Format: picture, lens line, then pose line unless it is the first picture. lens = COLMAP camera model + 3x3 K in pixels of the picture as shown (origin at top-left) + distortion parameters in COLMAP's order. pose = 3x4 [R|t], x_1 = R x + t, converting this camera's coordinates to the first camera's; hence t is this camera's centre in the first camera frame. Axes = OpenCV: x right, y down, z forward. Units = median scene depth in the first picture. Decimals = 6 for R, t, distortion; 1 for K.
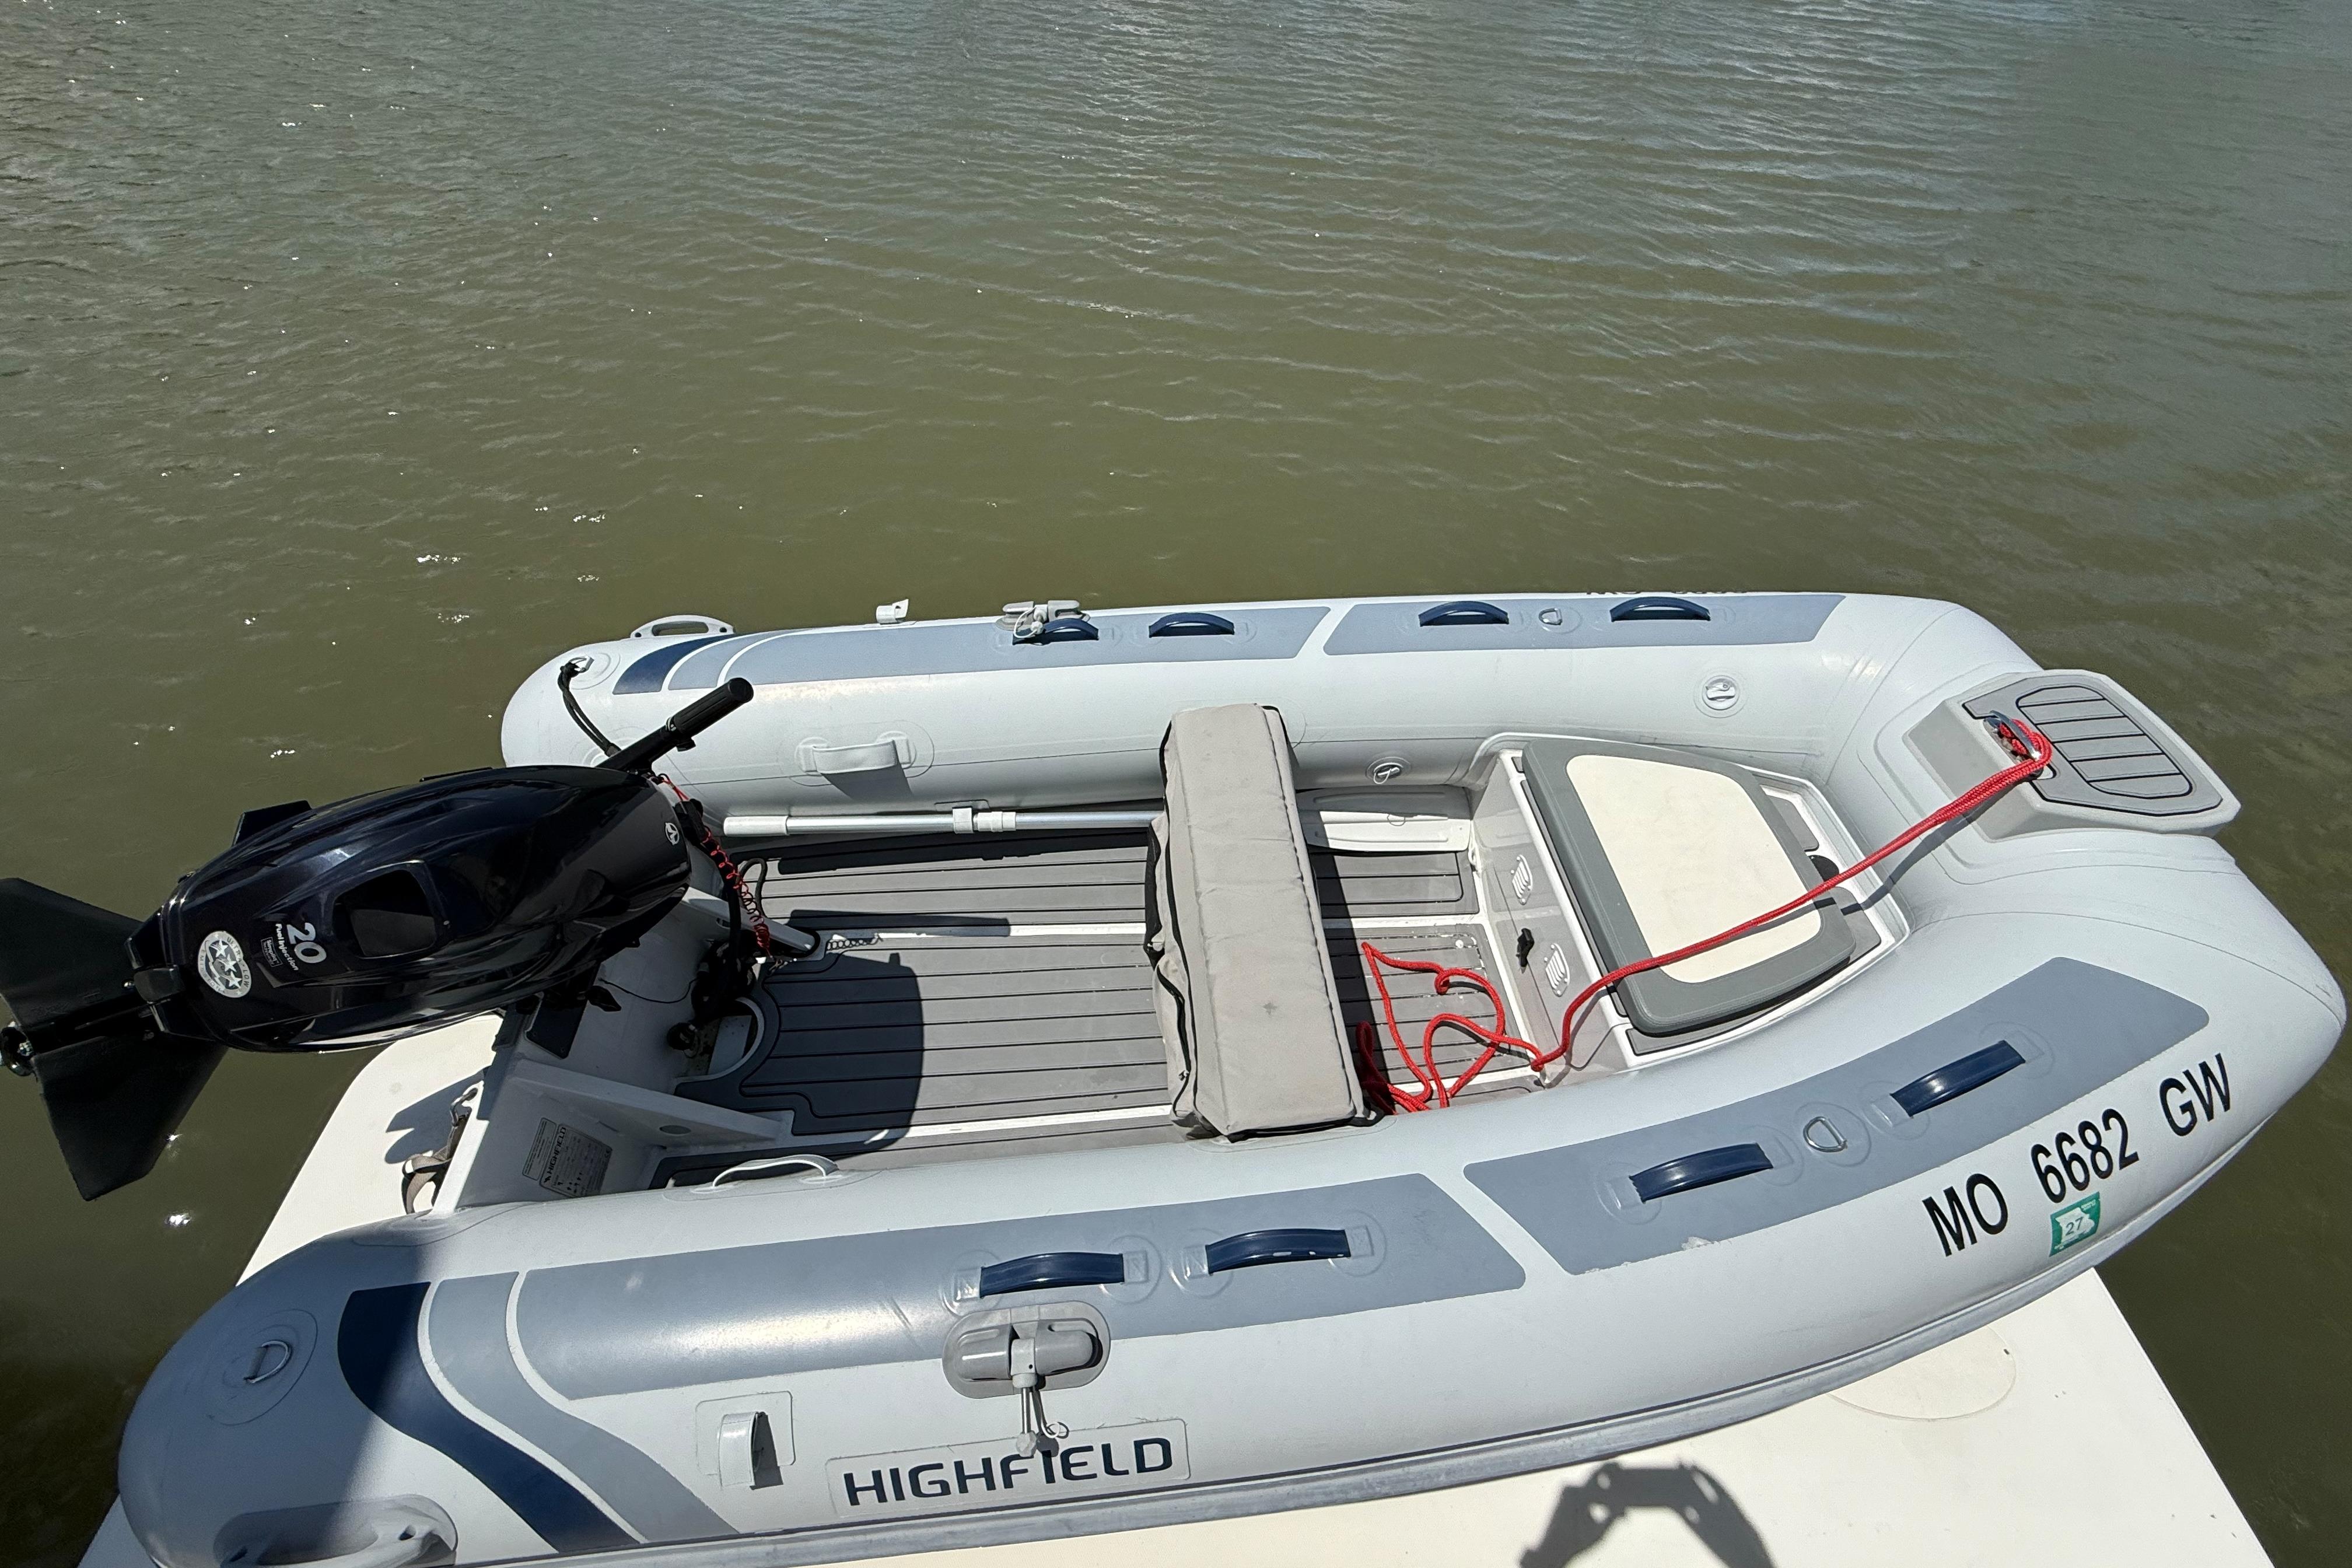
lens RADIAL K [[930.7, 0, 1145.9], [0, 930.7, 822.3], [0, 0, 1]] dist [0.003272, -0.000616]
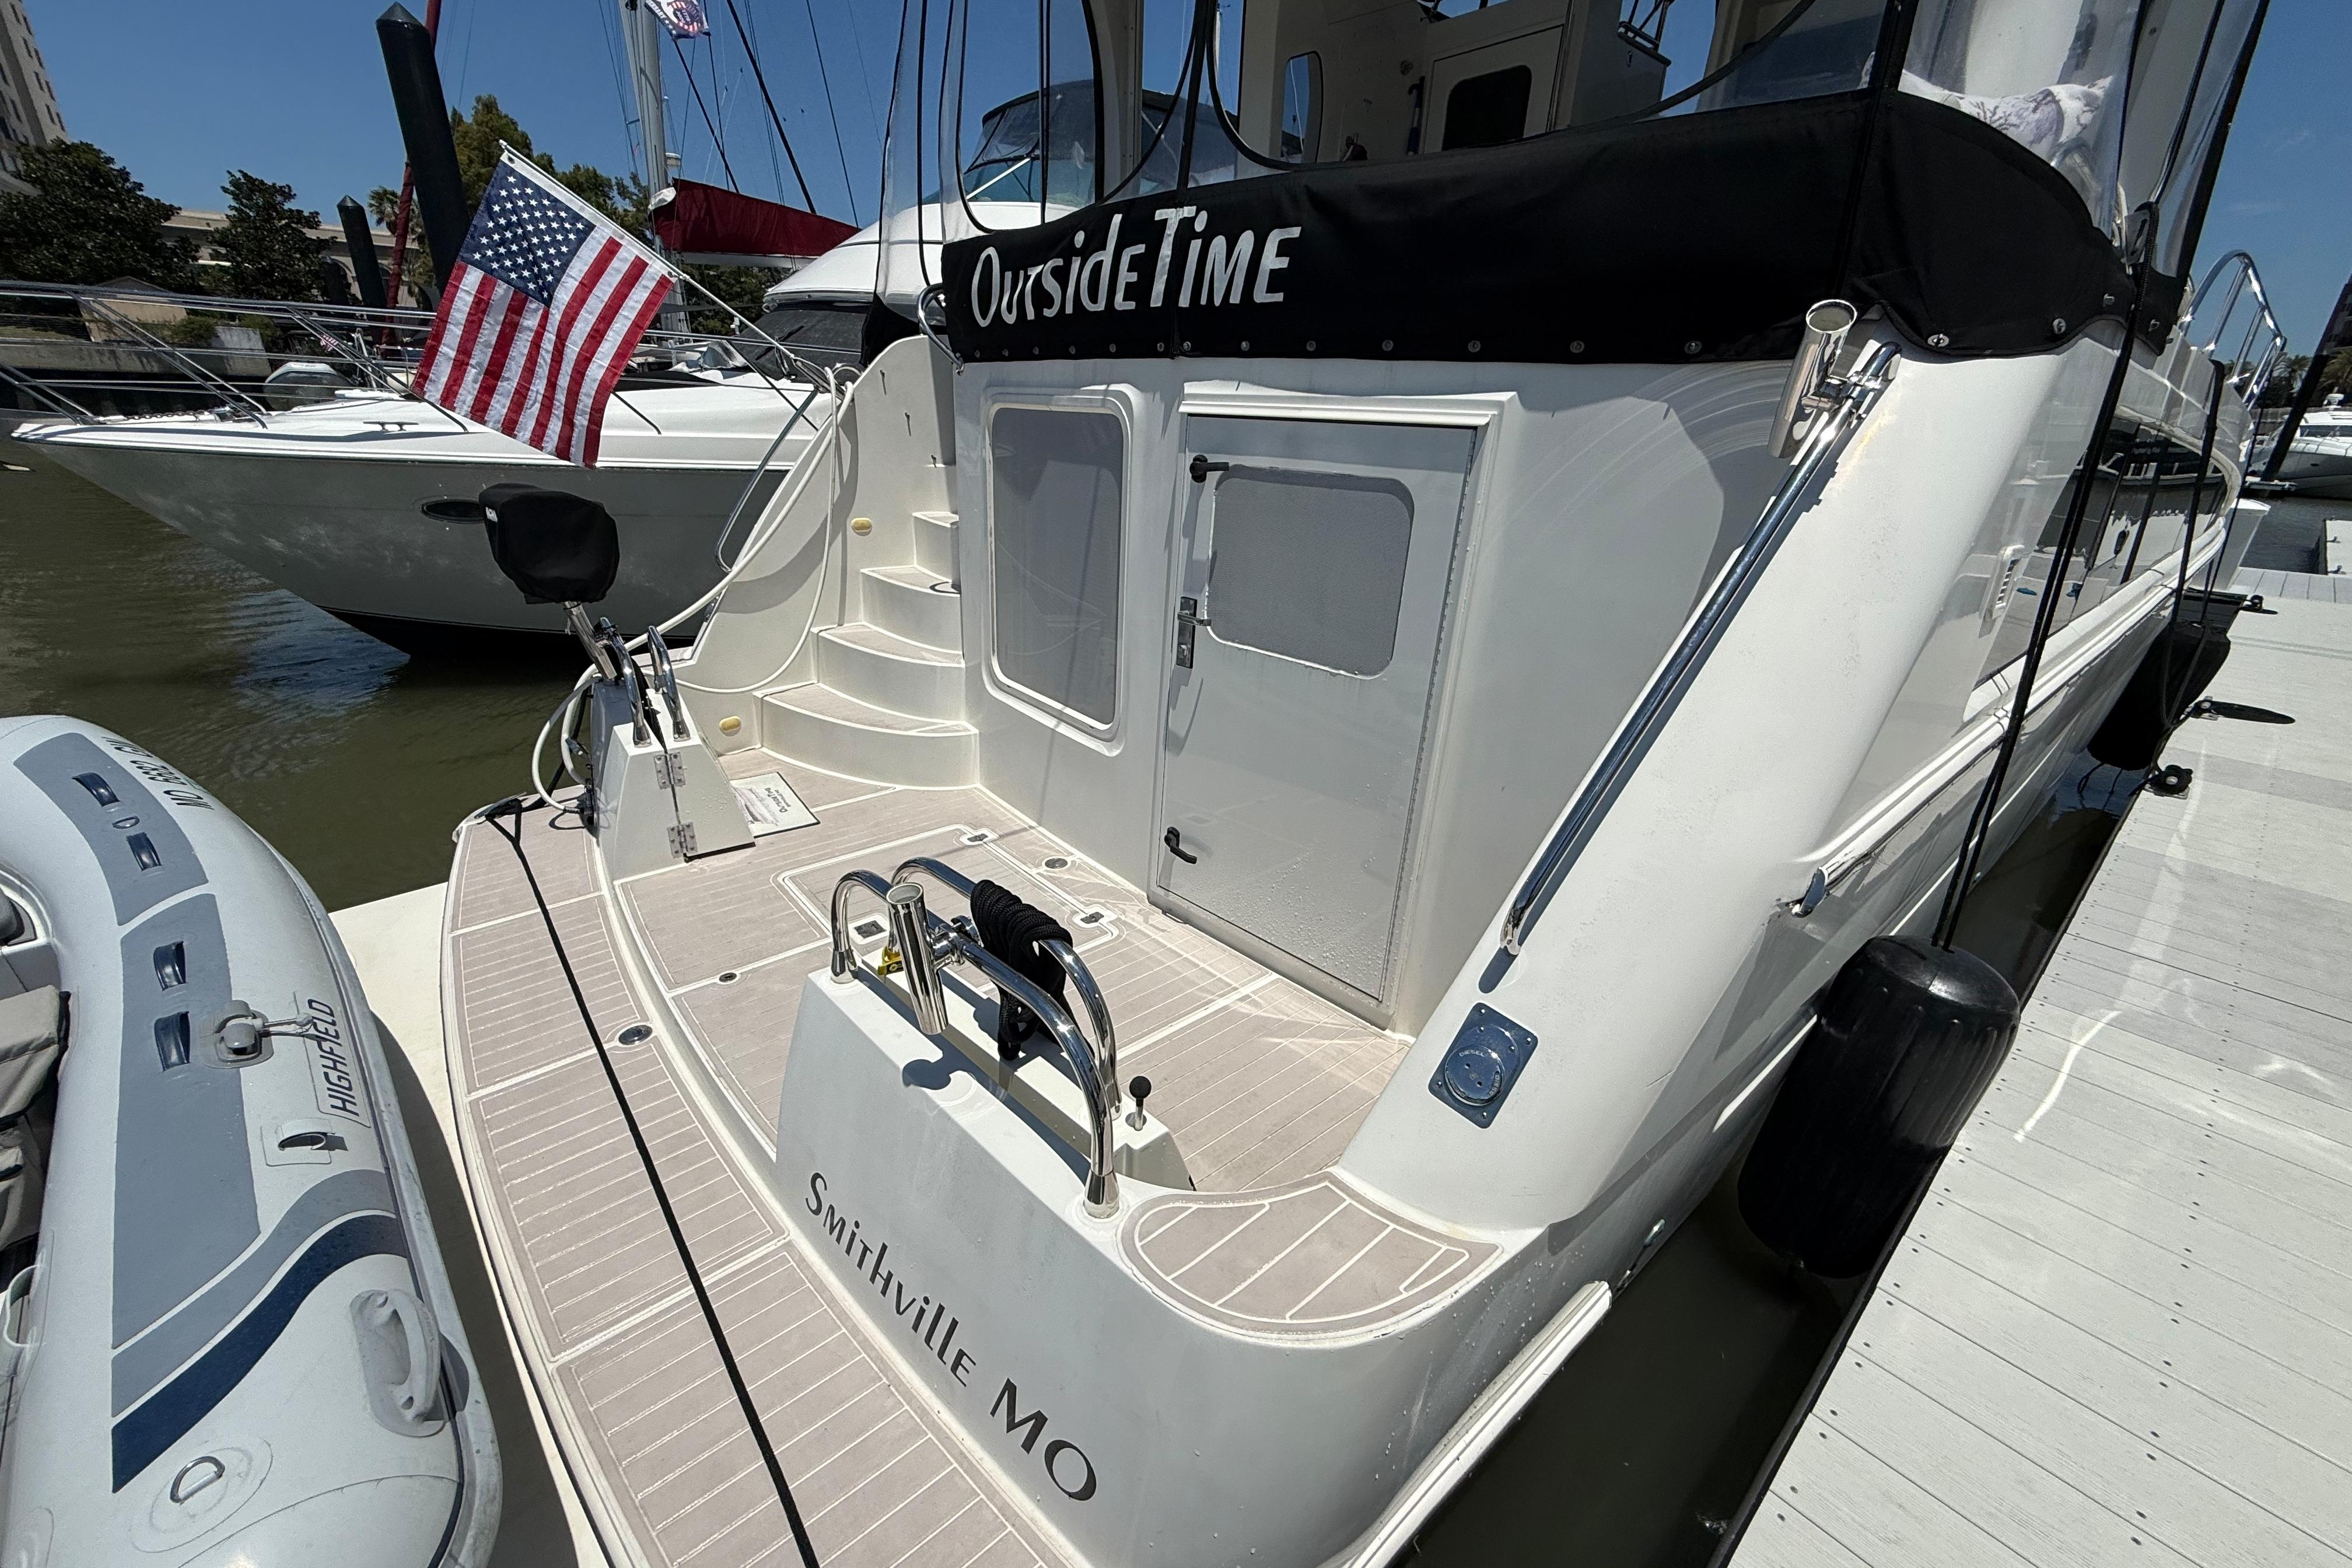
lens RADIAL K [[930.7, 0, 1168.3], [0, 930.7, 782.2], [0, 0, 1]] dist [0.003272, -0.000616]
pose [[-0.618277, -0.354735, 0.701353, -1.898356], [0.591565, 0.377494, 0.712425, 0.208627], [-0.517479, 0.855372, -0.023547, -0.115808]]
